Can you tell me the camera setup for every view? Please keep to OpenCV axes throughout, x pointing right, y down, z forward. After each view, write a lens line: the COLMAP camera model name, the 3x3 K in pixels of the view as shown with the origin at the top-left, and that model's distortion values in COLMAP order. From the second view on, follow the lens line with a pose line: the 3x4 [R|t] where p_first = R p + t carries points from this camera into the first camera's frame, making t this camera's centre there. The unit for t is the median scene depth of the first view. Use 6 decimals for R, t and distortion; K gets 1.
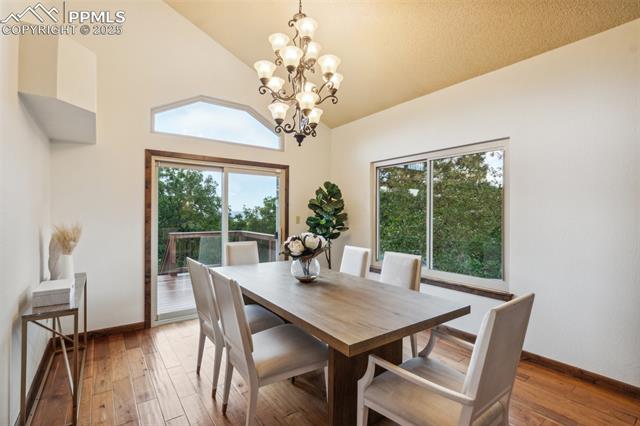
lens RADIAL K [[299.0, 0, 321.3], [0, 299.0, 213.3], [0, 0, 1]] dist [-0.005272, -0.000871]
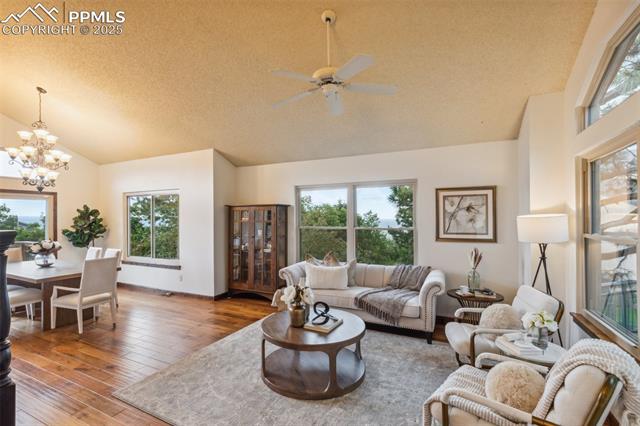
lens RADIAL K [[299.0, 0, 317.3], [0, 299.0, 219.1], [0, 0, 1]] dist [-0.005272, -0.000871]
pose [[0.894065, -0.008596, 0.447854, 0.475032], [0.006227, 0.999958, 0.006760, -0.049435], [-0.447893, -0.003255, 0.894081, -1.054323]]
